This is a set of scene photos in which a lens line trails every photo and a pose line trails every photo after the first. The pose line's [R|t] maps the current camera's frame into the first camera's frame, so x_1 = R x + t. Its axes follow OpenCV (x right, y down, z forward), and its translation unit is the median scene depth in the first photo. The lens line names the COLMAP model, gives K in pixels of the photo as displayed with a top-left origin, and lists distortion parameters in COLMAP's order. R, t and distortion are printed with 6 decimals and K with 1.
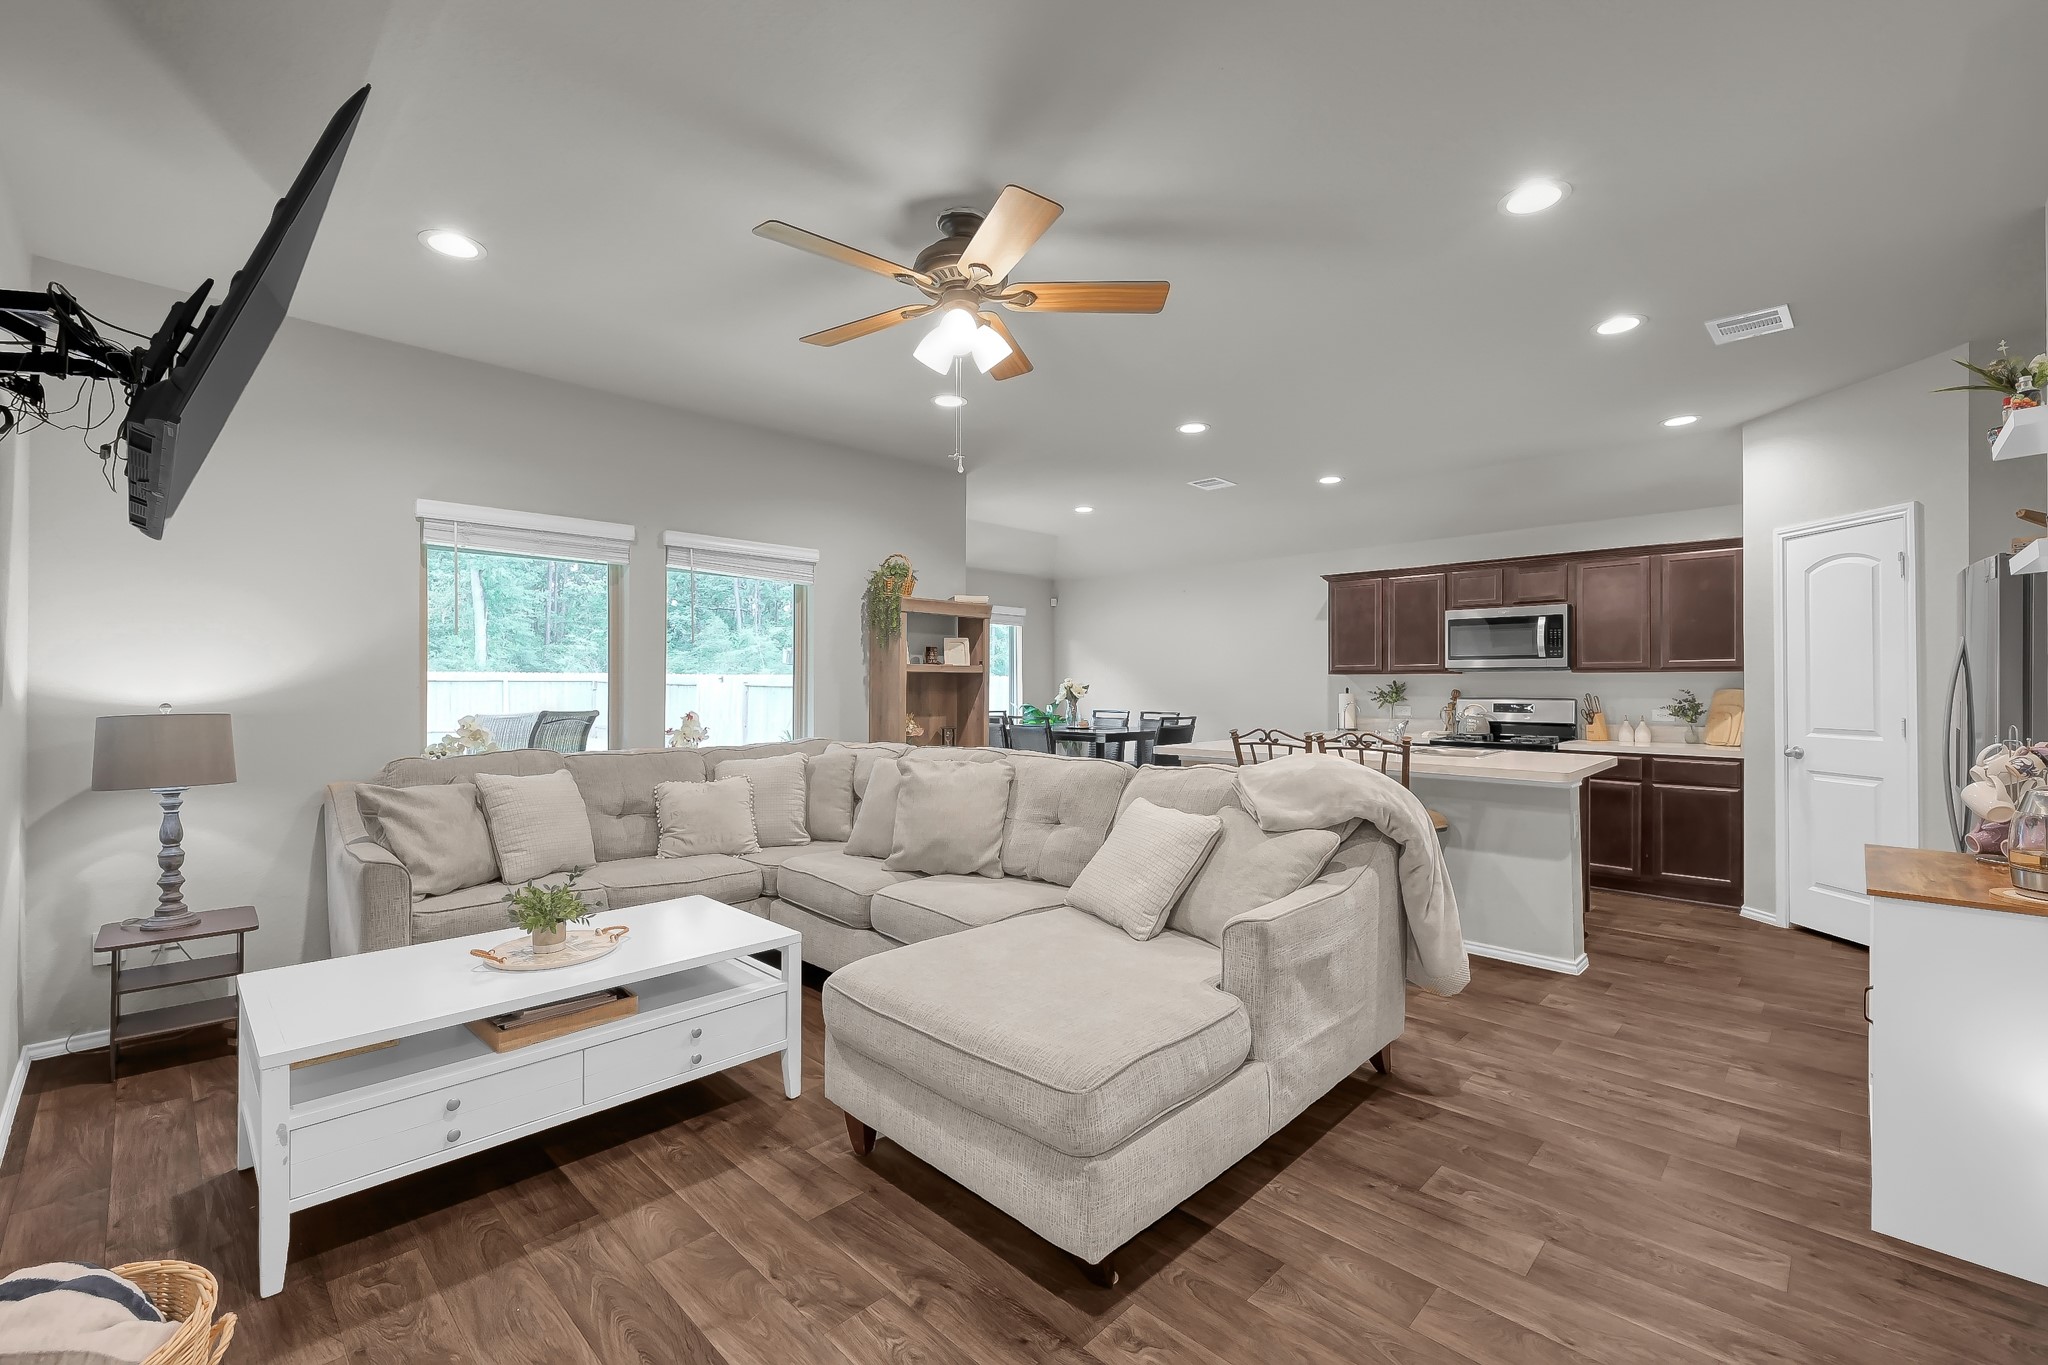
lens RADIAL K [[852.9, 0, 1017.3], [0, 852.9, 676.5], [0, 0, 1]] dist [0.001582, -0.001040]
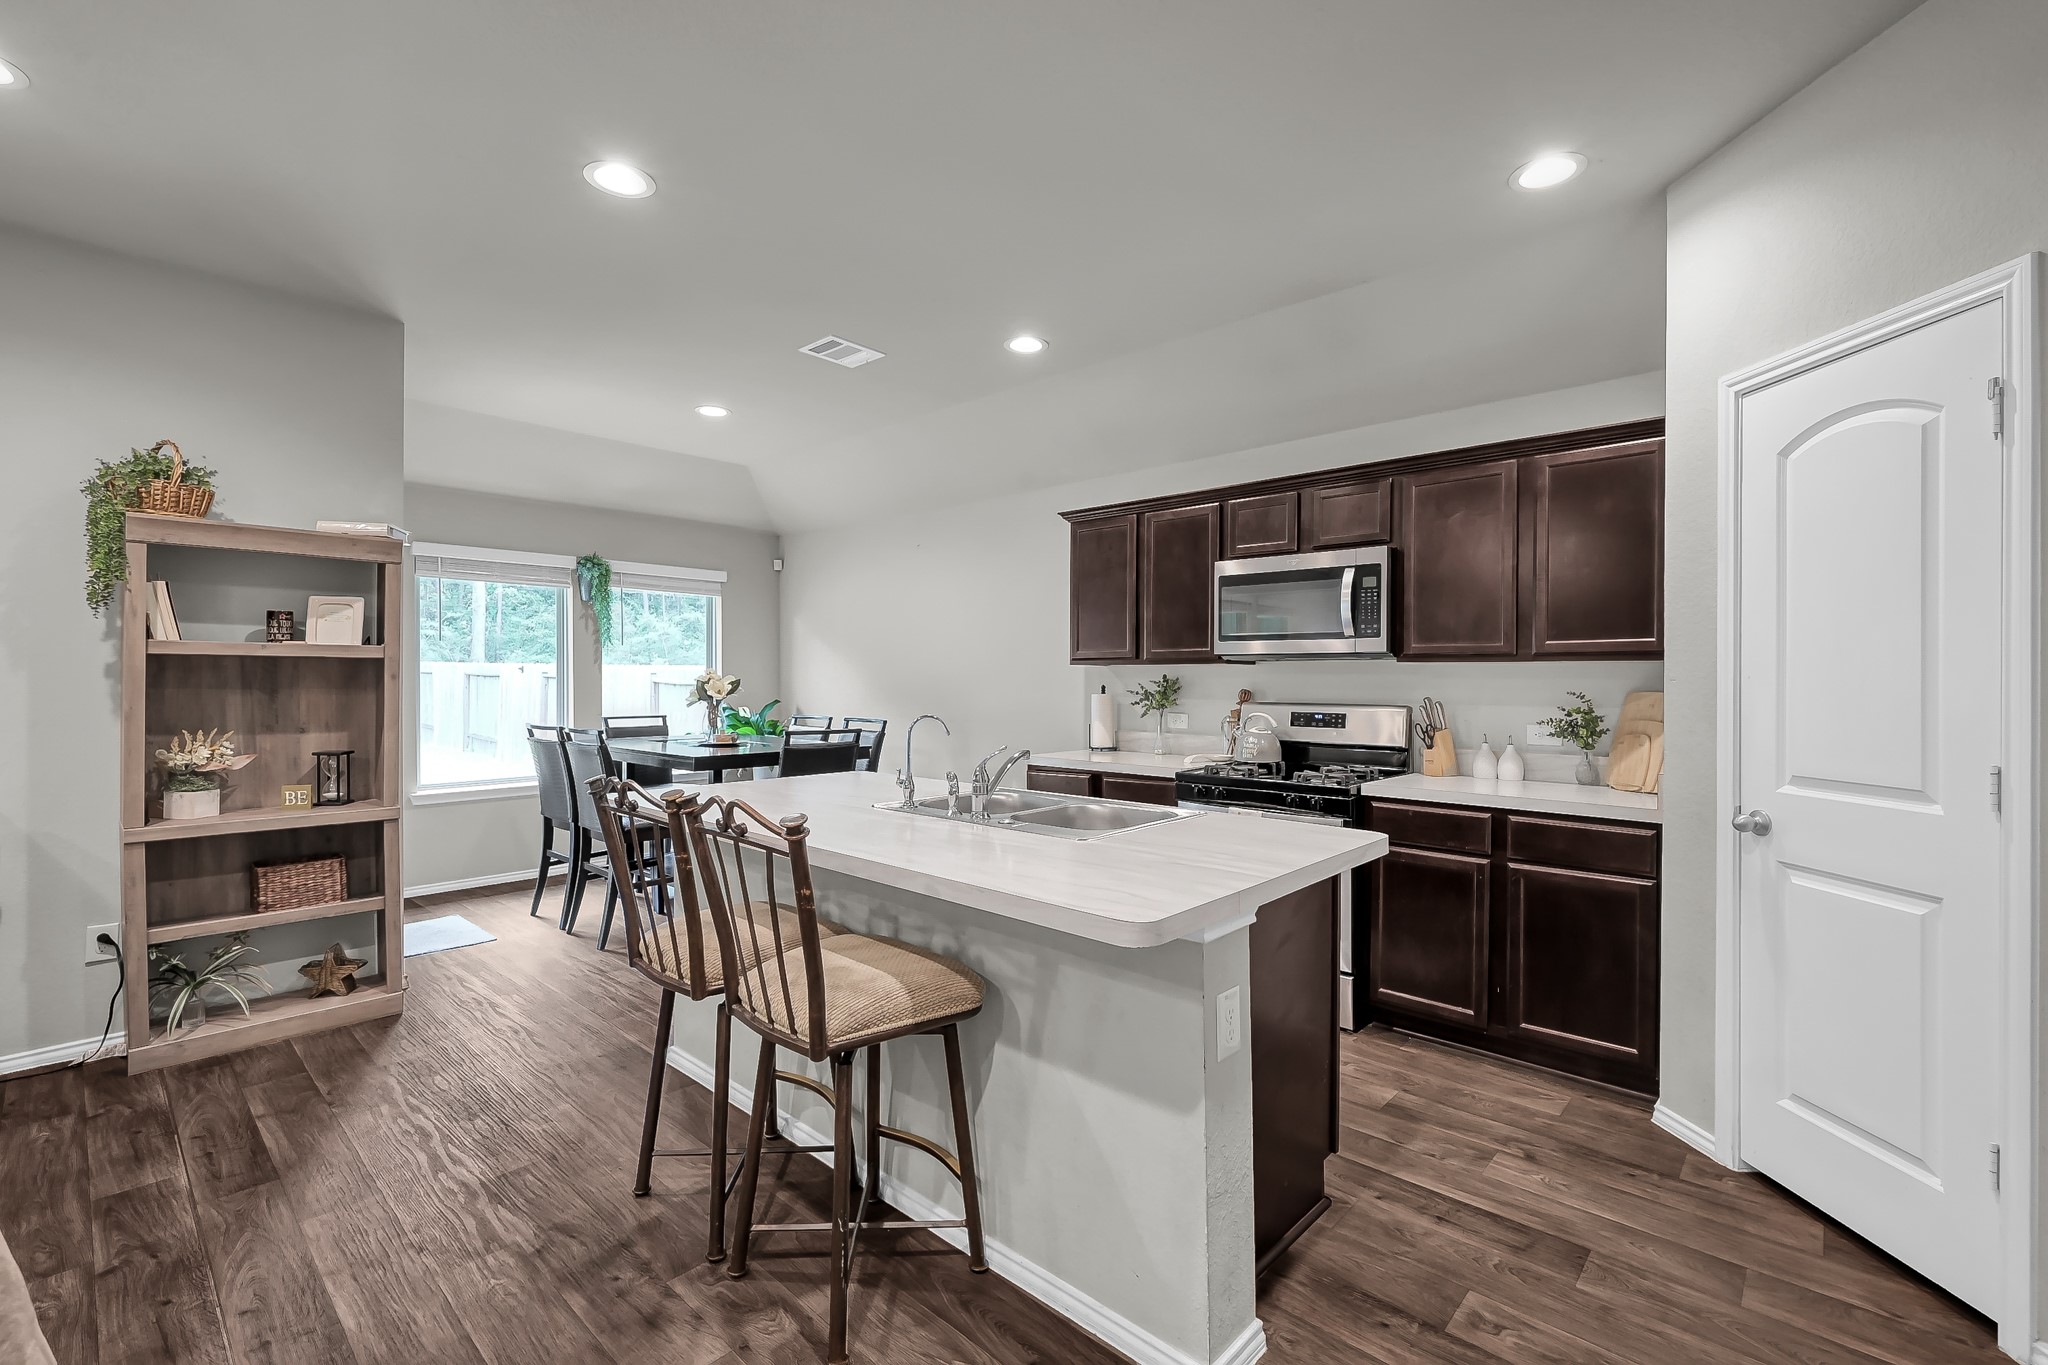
lens RADIAL K [[893.0, 0, 1012.9], [0, 893.0, 677.1], [0, 0, 1]] dist [0.002536, 0.000882]
pose [[0.999503, 0.004440, 0.031223, 0.428166], [-0.004719, 0.999949, 0.008873, 0.001820], [-0.031182, -0.009016, 0.999473, 0.455934]]
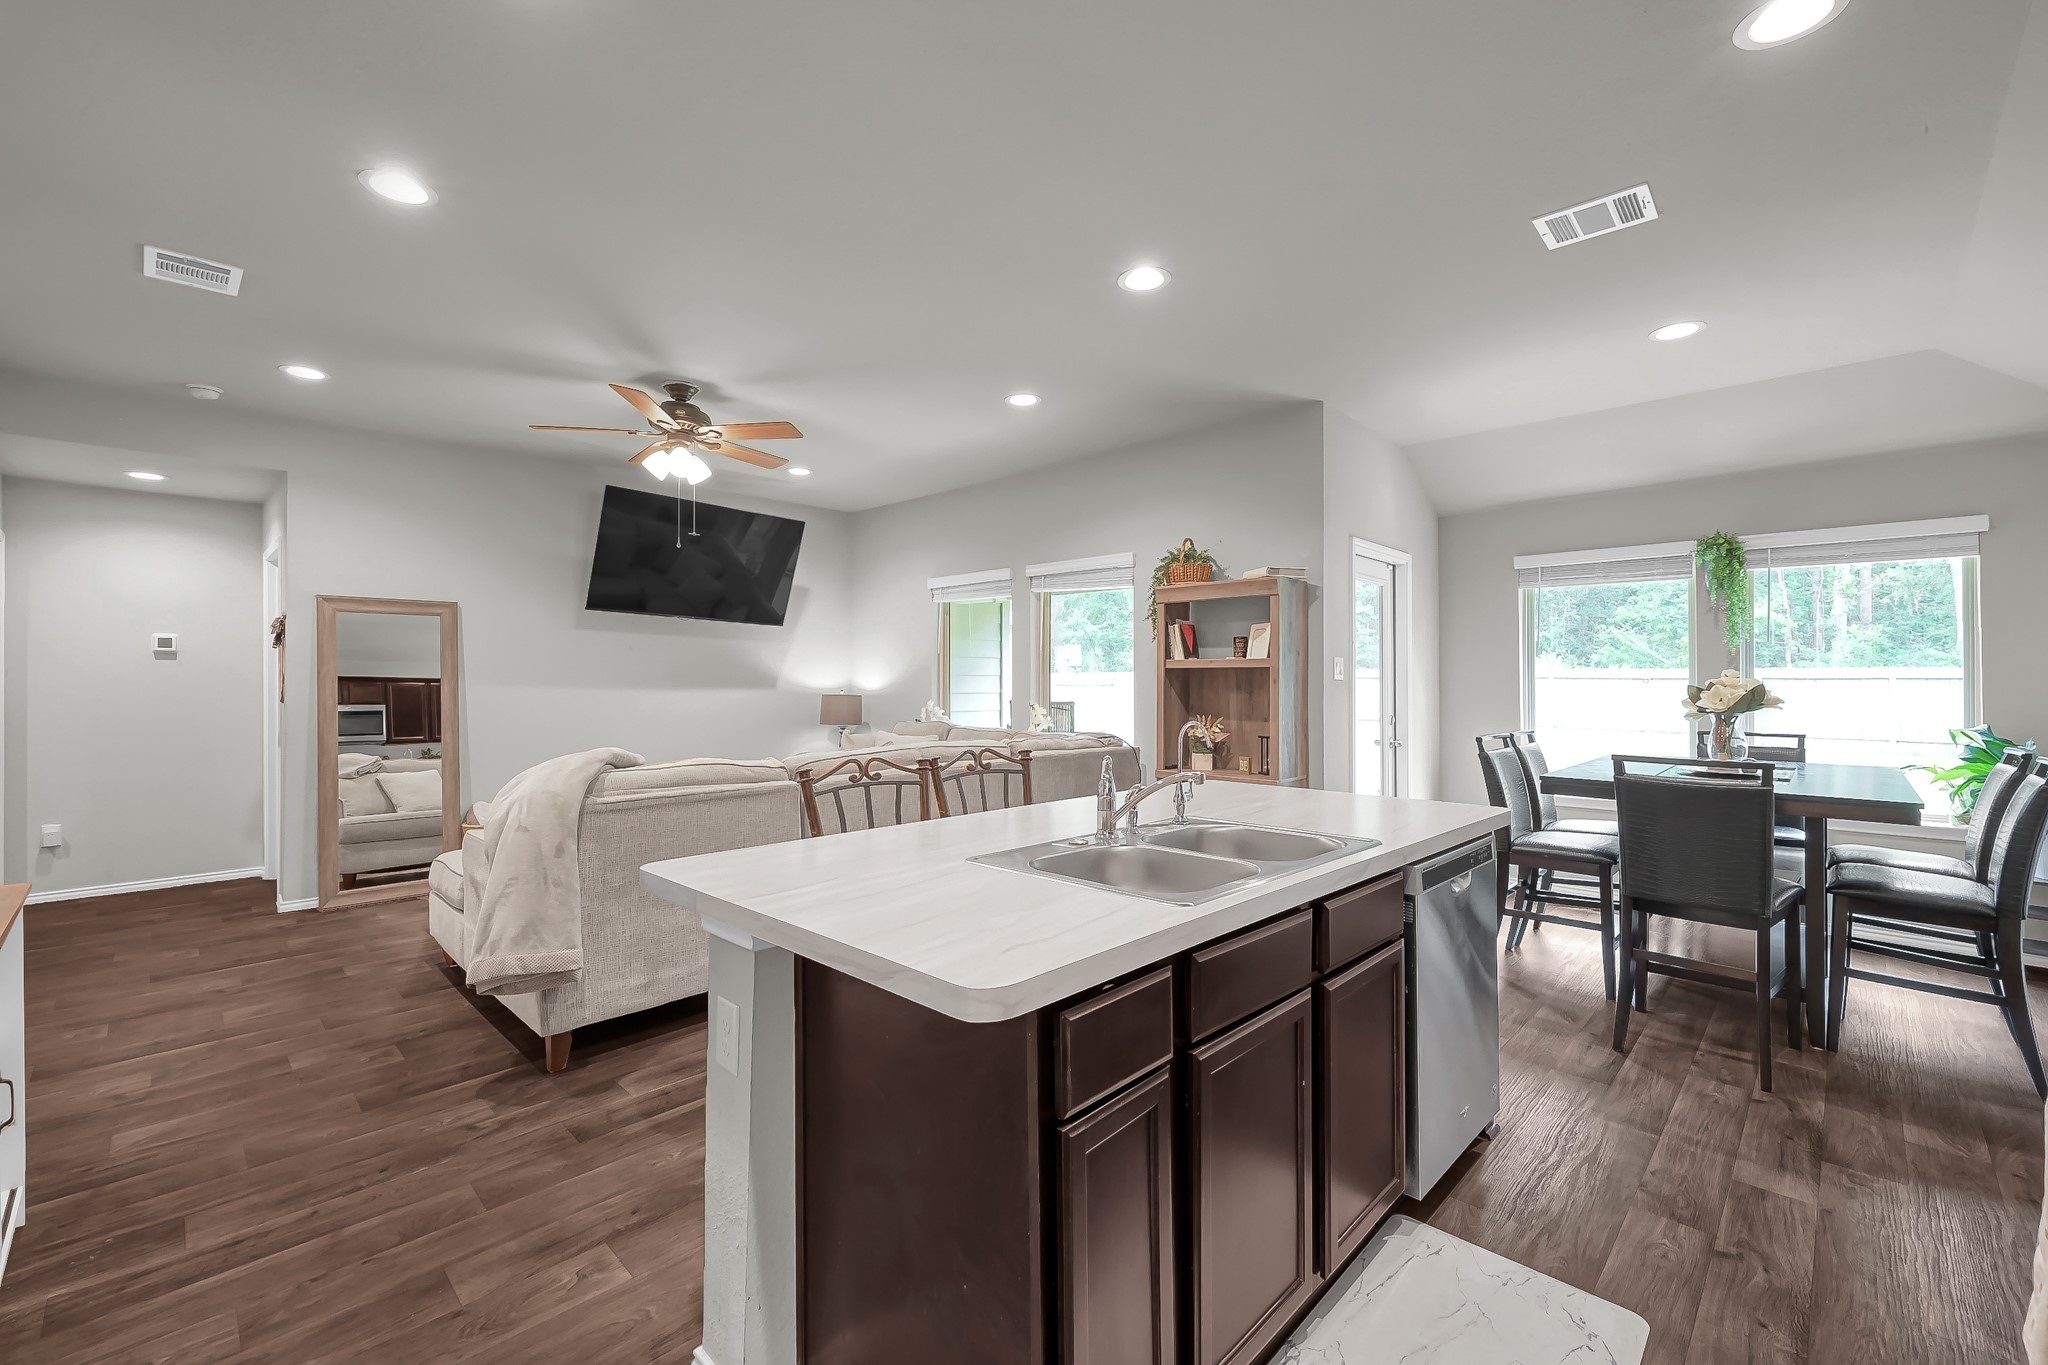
lens RADIAL K [[852.9, 0, 1030.7], [0, 852.9, 680.9], [0, 0, 1]] dist [0.001582, -0.001040]
pose [[0.010511, 0.001595, -0.999943, 0.842748], [0.008331, 0.999964, 0.001683, 0.005461], [0.999910, -0.008348, 0.010497, 0.910808]]
